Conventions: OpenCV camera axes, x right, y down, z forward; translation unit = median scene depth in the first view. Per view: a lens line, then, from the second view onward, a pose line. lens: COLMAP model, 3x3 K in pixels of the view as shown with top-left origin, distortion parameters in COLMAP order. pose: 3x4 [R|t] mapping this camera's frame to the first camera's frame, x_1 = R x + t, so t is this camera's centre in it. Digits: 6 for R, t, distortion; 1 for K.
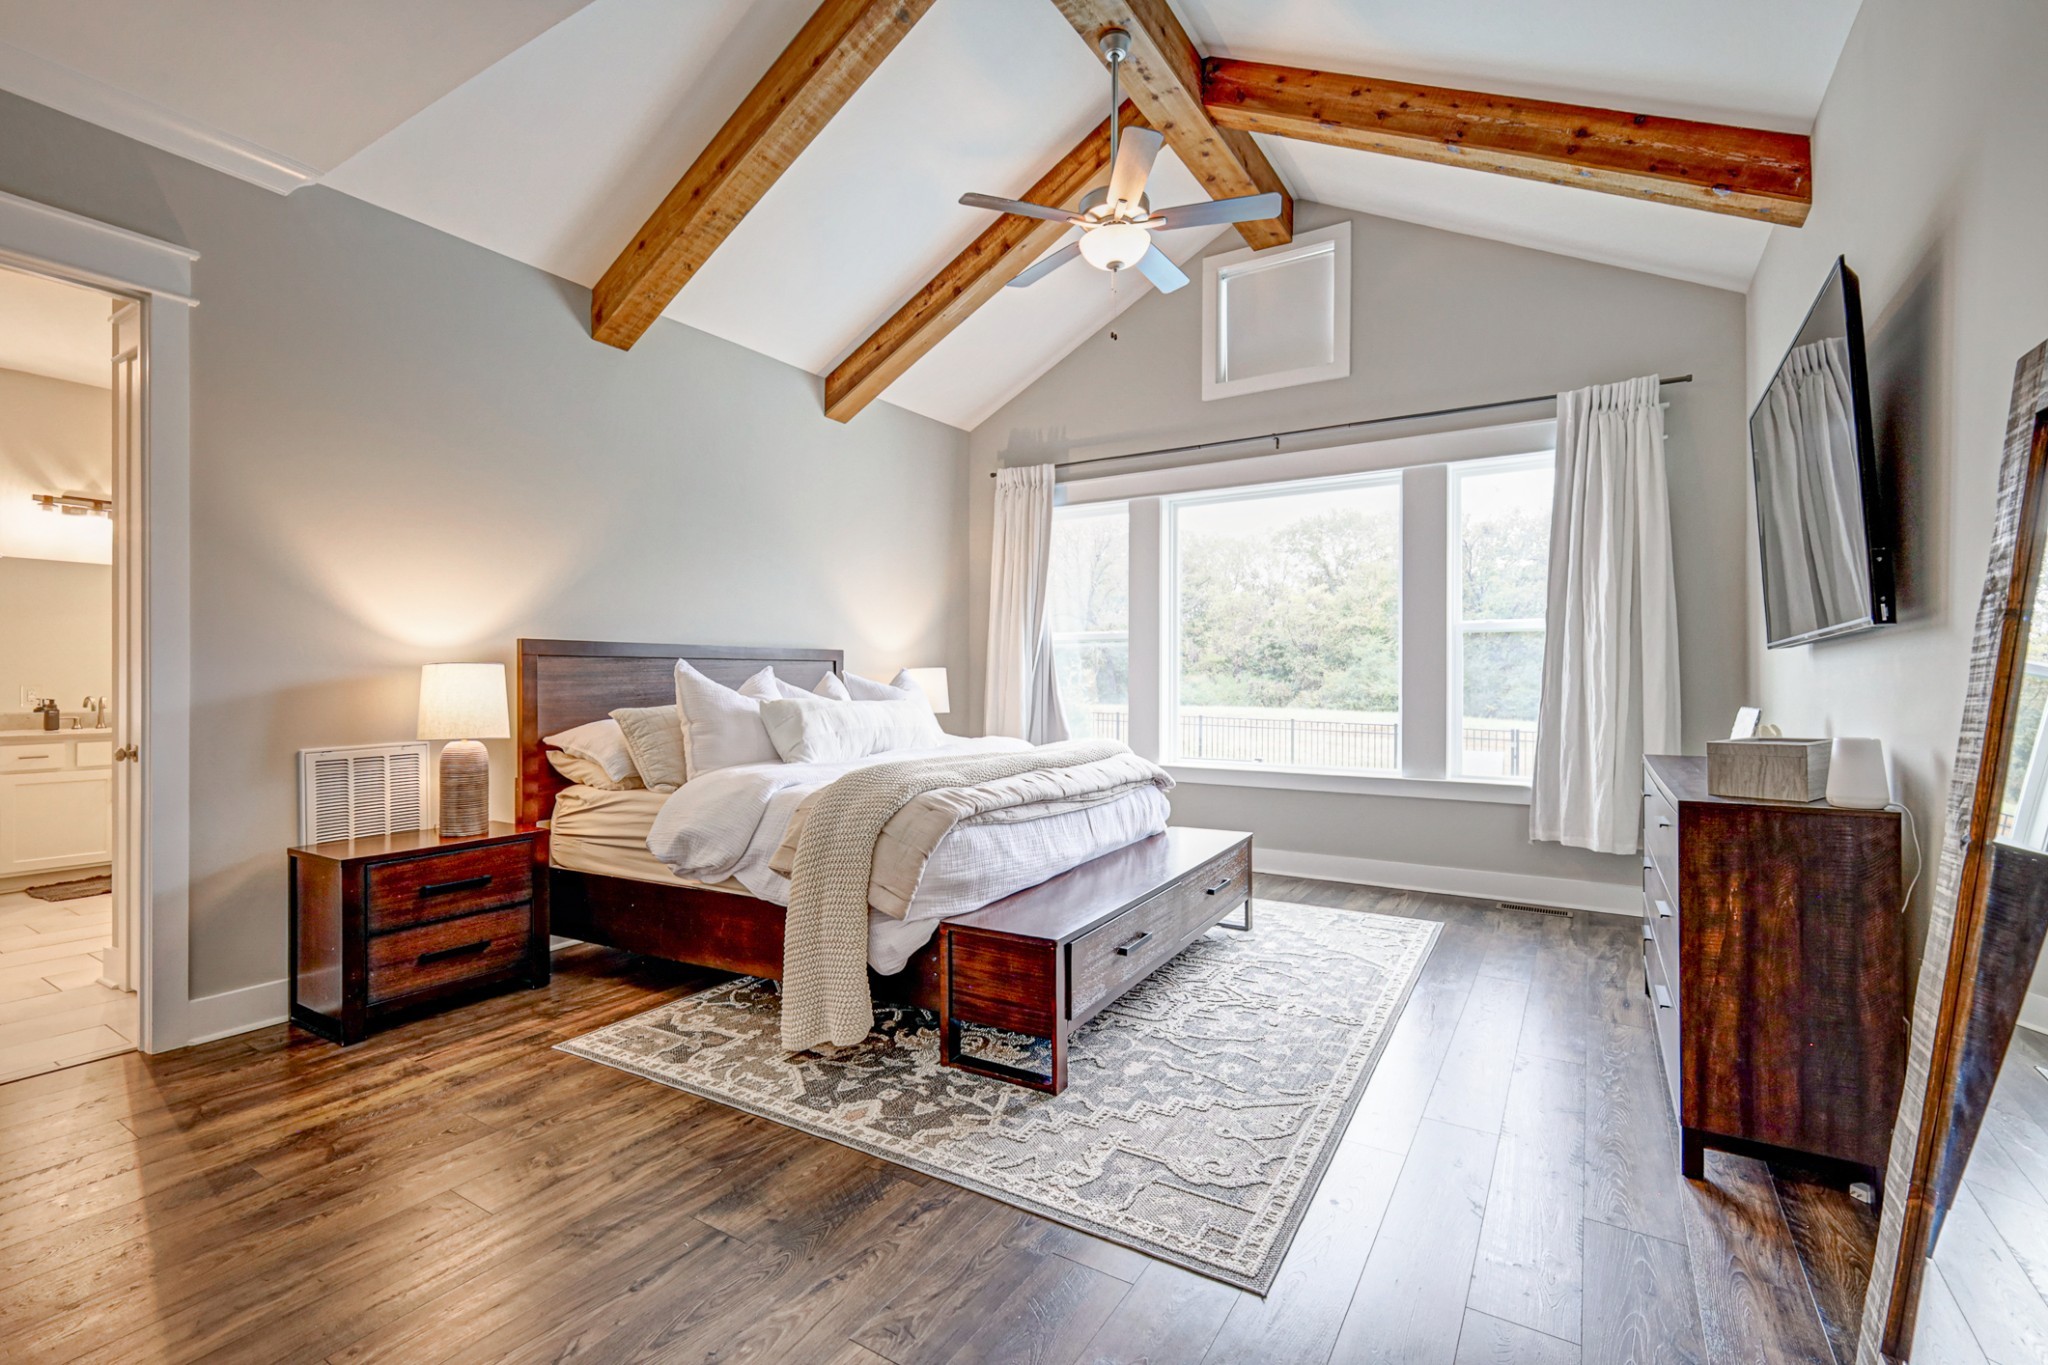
lens RADIAL K [[892.8, 0, 1029.8], [0, 892.8, 685.2], [0, 0, 1]] dist [0.002879, -0.000702]
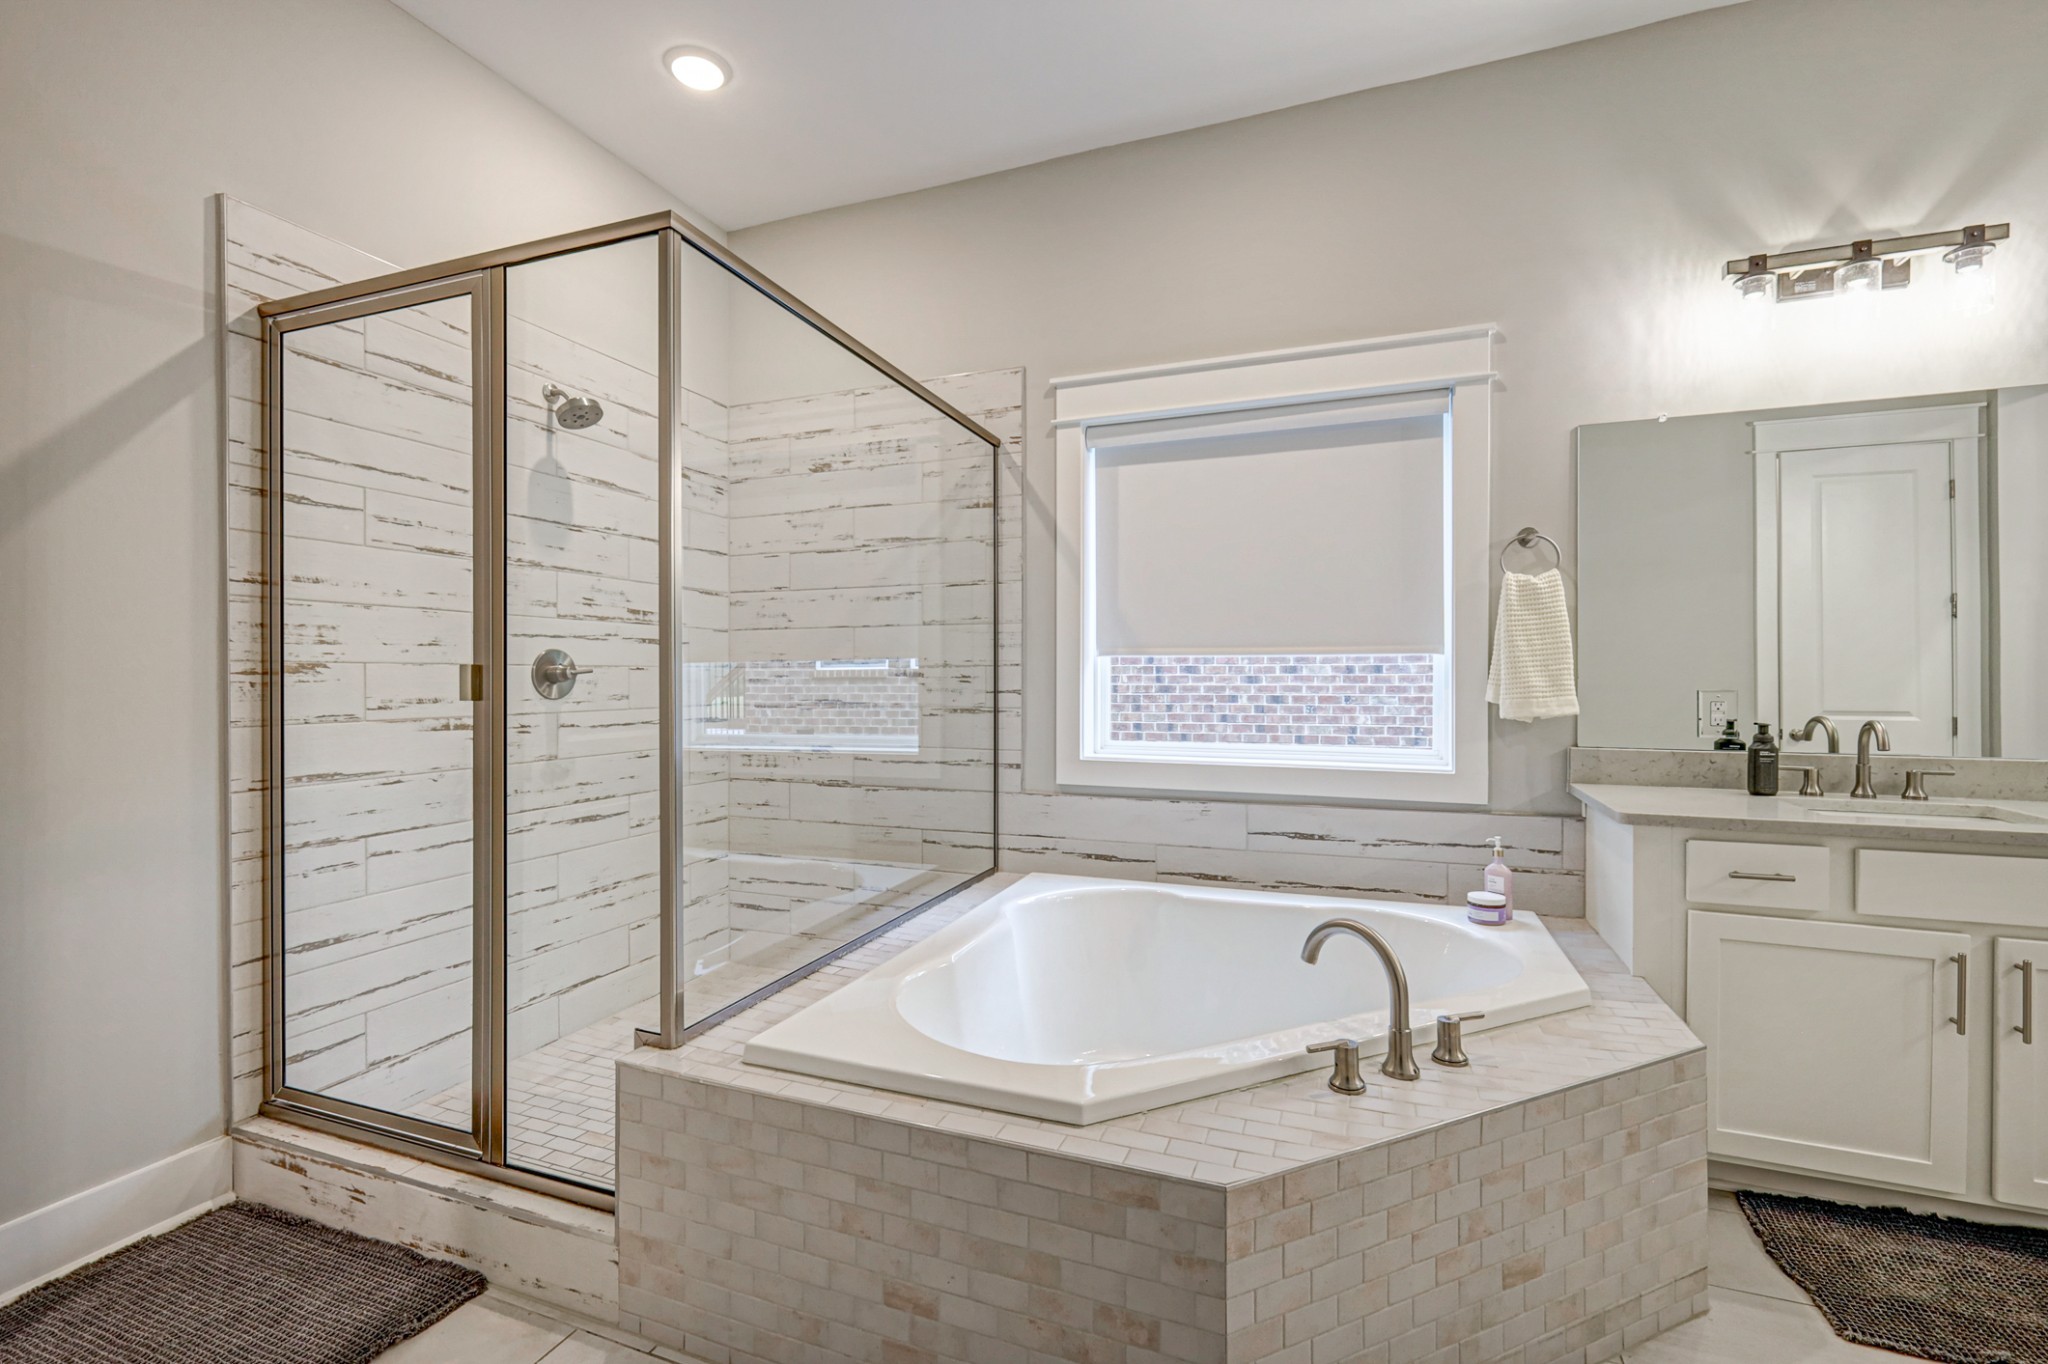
lens RADIAL K [[892.8, 0, 1020.6], [0, 892.8, 680.6], [0, 0, 1]] dist [0.002879, -0.000702]
pose [[0.201089, 0.005624, -0.979557, -0.730656], [-0.004858, 0.999977, 0.004744, -0.004731], [0.979561, 0.003805, 0.201112, 0.553997]]
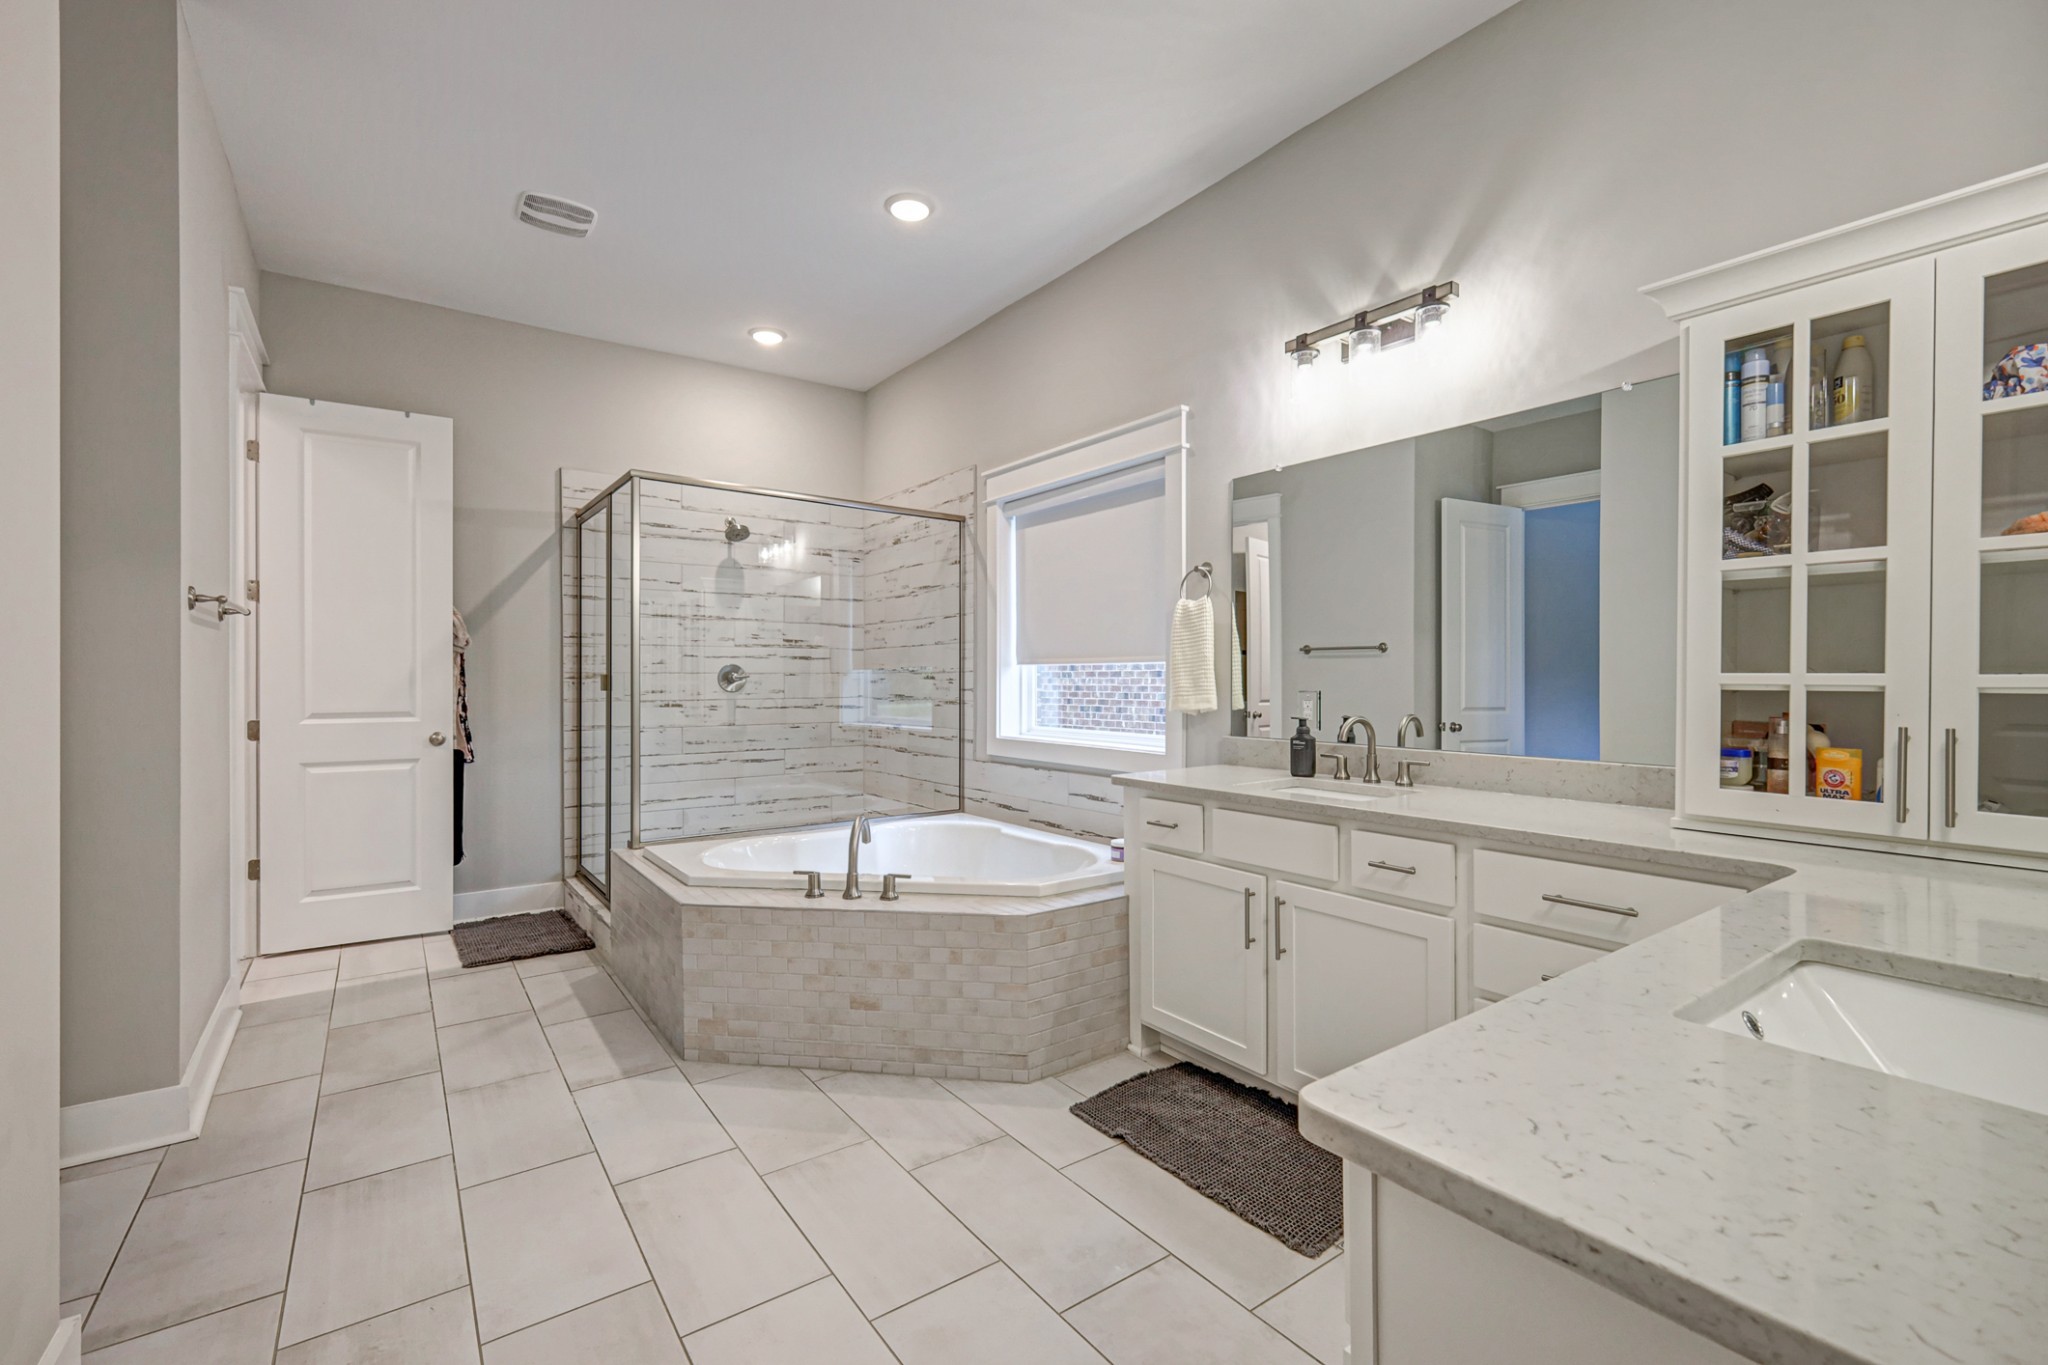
lens RADIAL K [[892.8, 0, 1018.5], [0, 892.8, 682.0], [0, 0, 1]] dist [0.002879, -0.000702]
pose [[-0.368525, 0.004562, -0.929607, -0.537157], [-0.003737, 0.999973, 0.006389, -0.007656], [0.929610, 0.005828, -0.368498, 1.013432]]
